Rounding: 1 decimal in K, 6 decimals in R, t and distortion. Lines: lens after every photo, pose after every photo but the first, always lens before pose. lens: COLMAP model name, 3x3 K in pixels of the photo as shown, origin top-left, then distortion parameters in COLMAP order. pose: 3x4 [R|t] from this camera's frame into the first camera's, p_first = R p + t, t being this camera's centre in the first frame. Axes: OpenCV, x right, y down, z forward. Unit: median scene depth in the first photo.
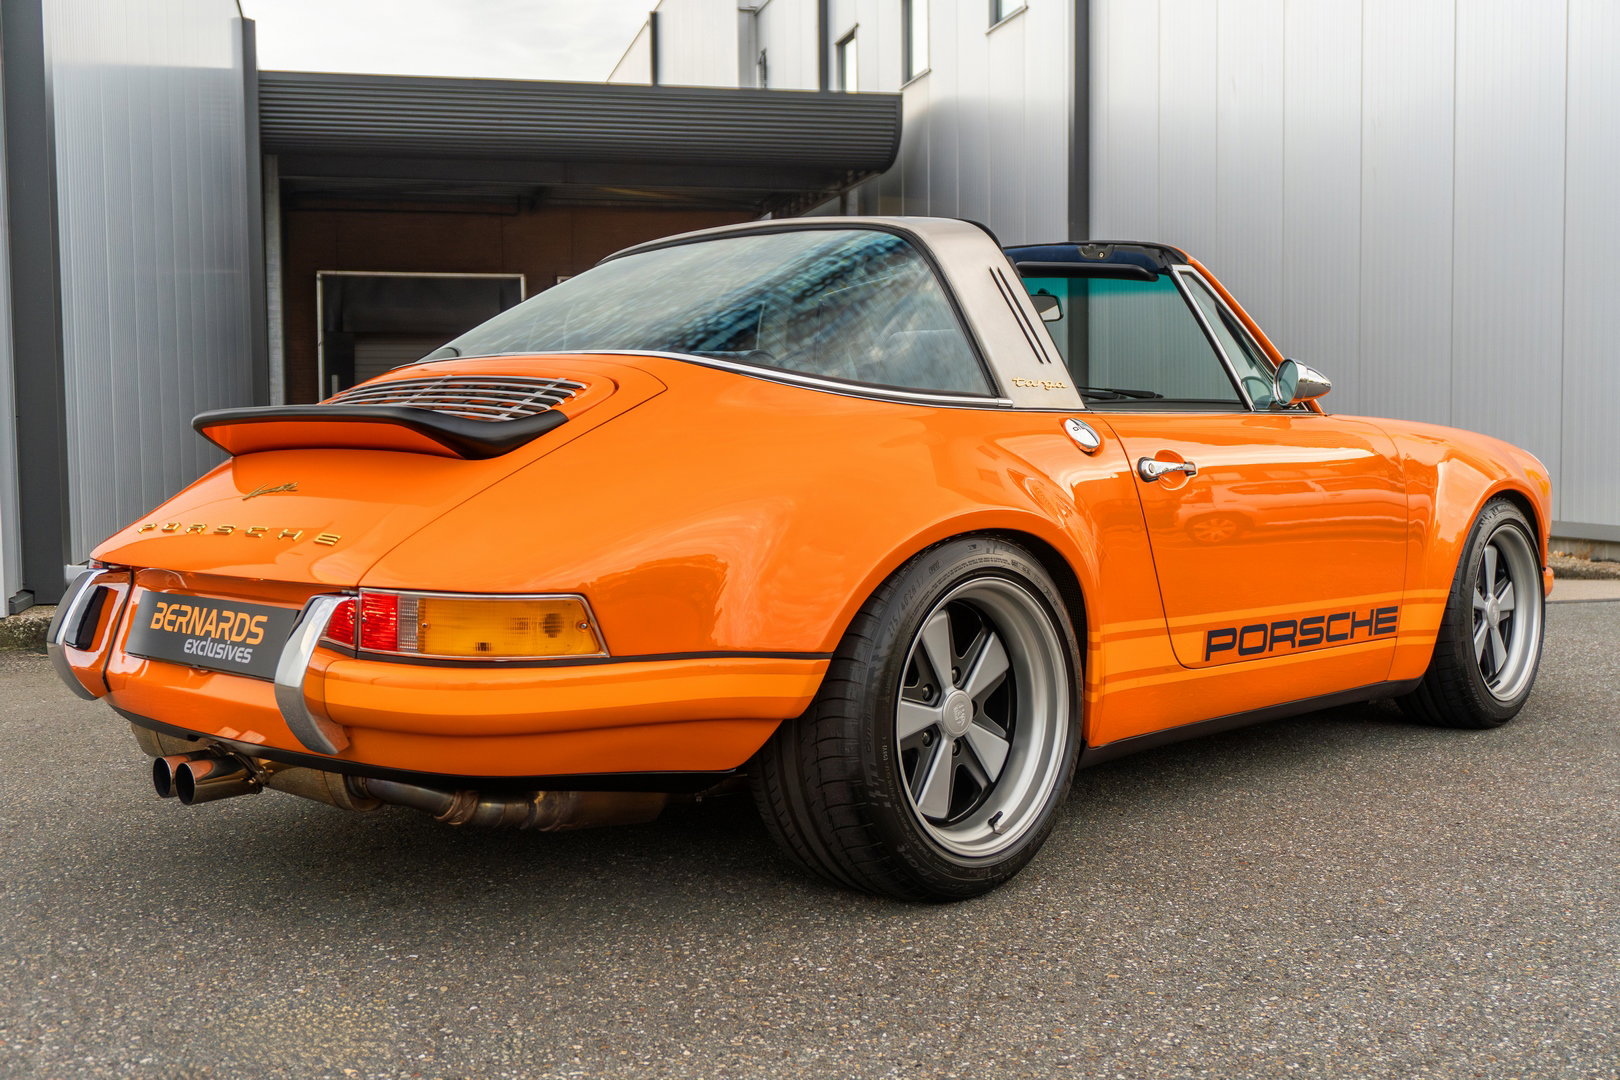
lens RADIAL K [[1753.6, 0, 817.1], [0, 1753.6, 568.4], [0, 0, 1]] dist [-0.001396, 0.000000]
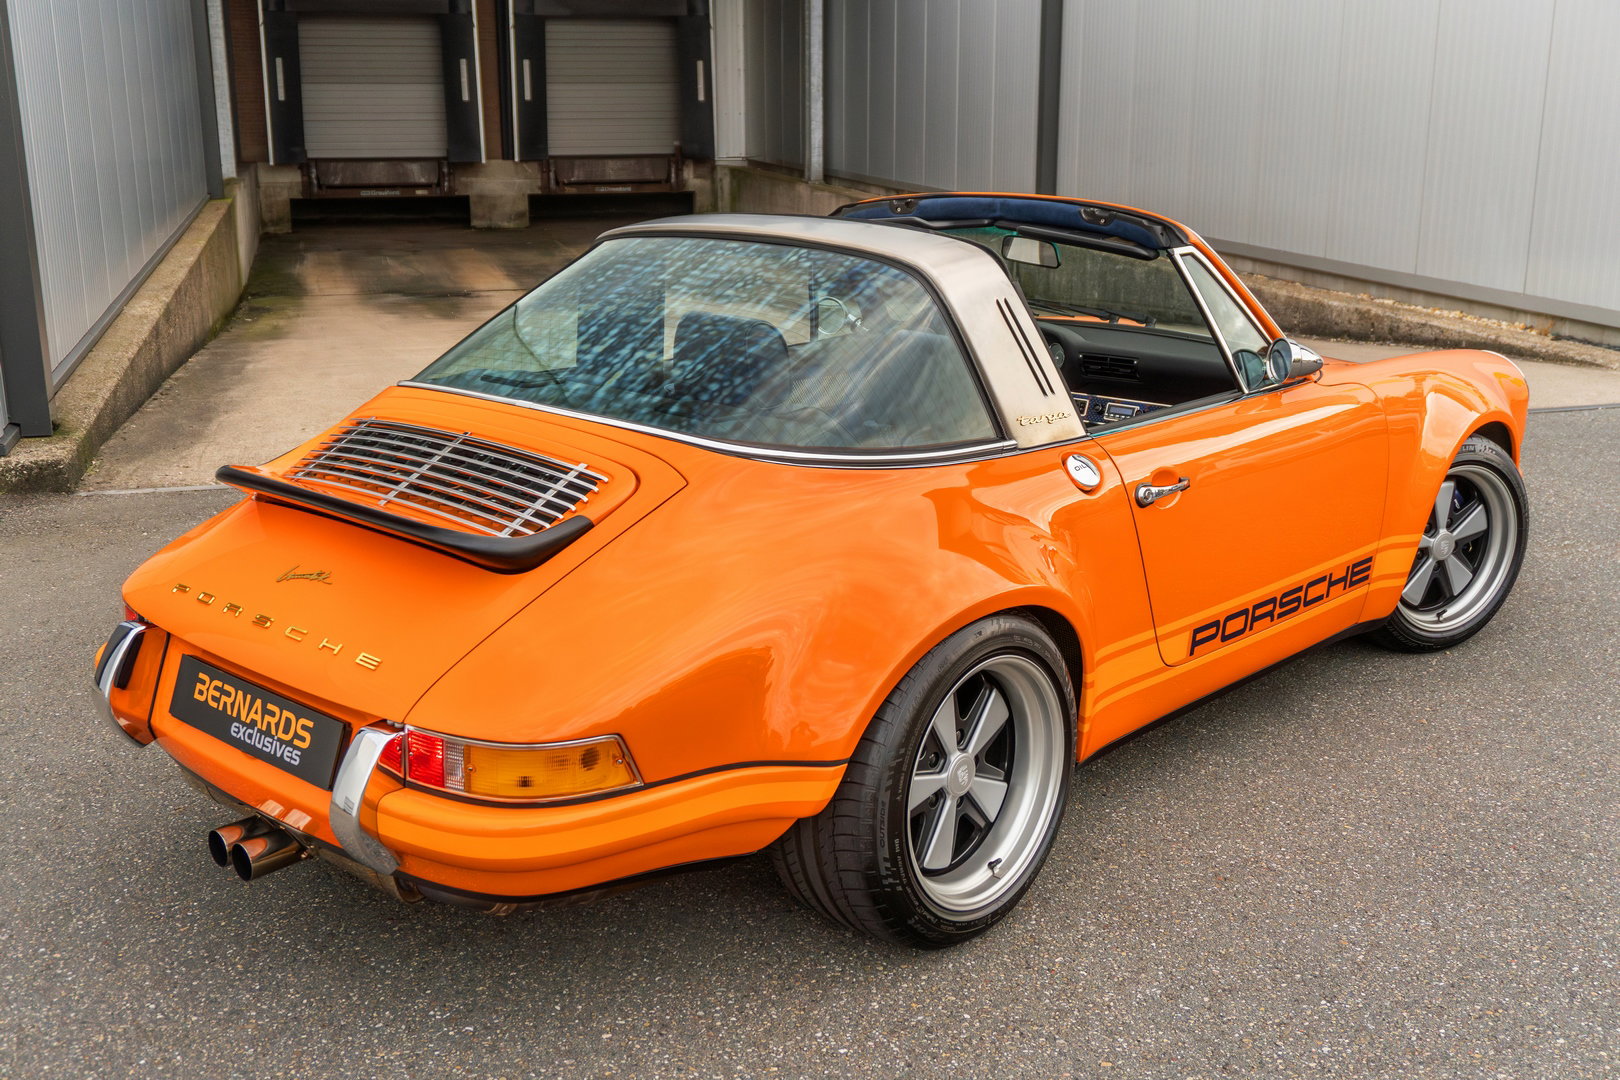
lens RADIAL K [[1735.5, 0, 805.7], [0, 1735.5, 542.7], [0, 0, 1]] dist [0.008635, 0.000000]
pose [[0.999713, -0.005086, 0.023417, -0.040778], [-0.000229, 0.975144, 0.221571, -0.296816], [-0.023962, -0.221513, 0.974863, 0.002002]]
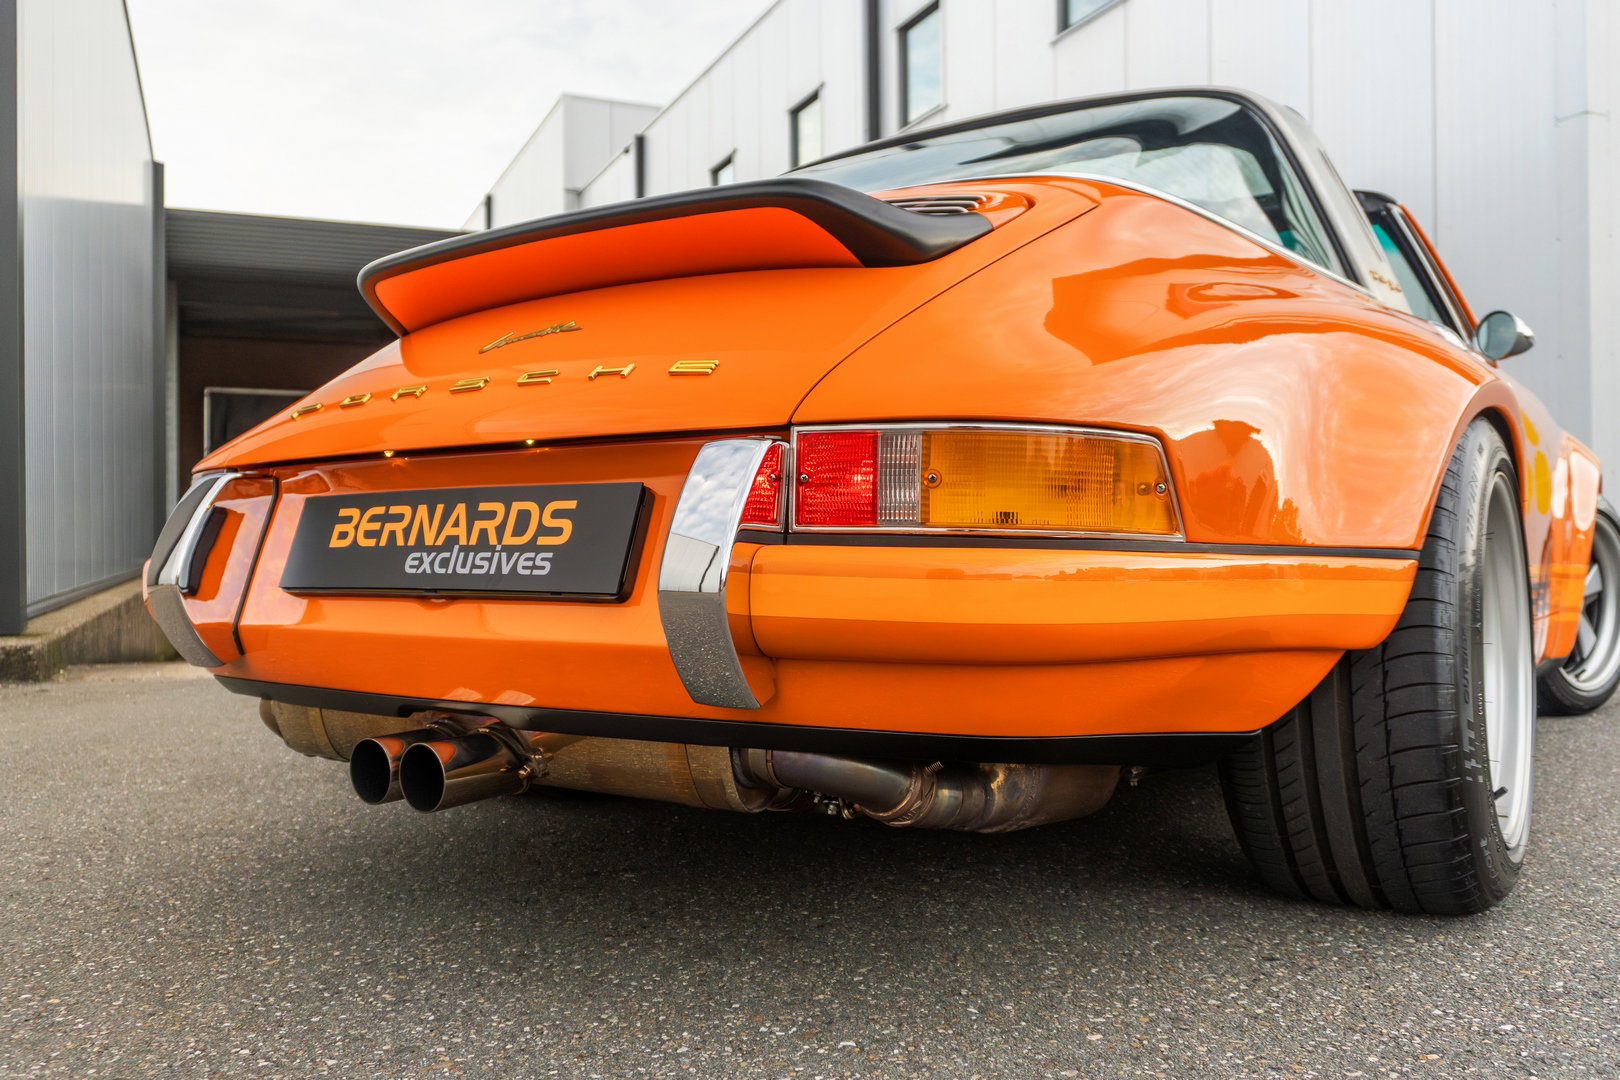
lens RADIAL K [[1271.9, 0, 735.7], [0, 1271.9, 580.1], [0, 0, 1]] dist [-0.014456, 0.003873]
pose [[0.987449, -0.005044, 0.157858, -0.316948], [0.015387, 0.997808, -0.064366, 0.082579], [-0.157187, 0.065987, 0.985362, 0.526213]]
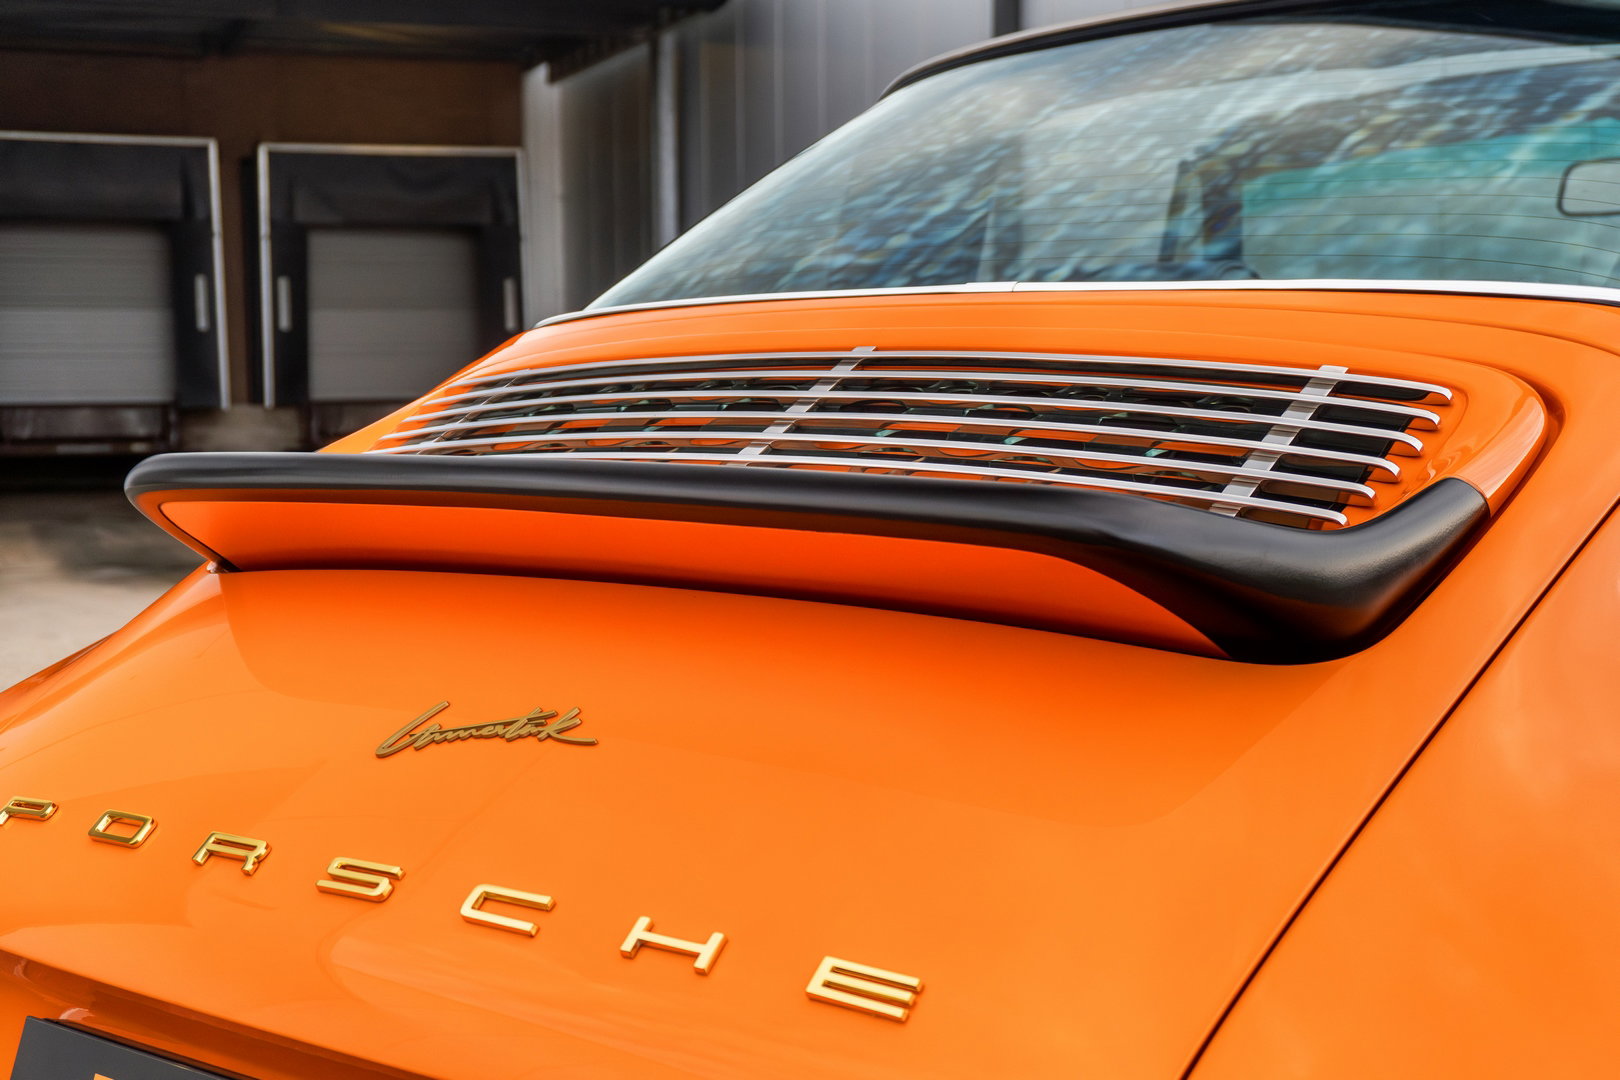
lens RADIAL K [[1922.5, 0, 744.9], [0, 1922.5, 581.3], [0, 0, 1]] dist [0.062437, 0.000000]
pose [[0.988893, -0.021692, 0.147037, -0.321023], [0.014330, 0.998599, 0.050941, -0.090423], [-0.147936, -0.048268, 0.987818, 0.667730]]
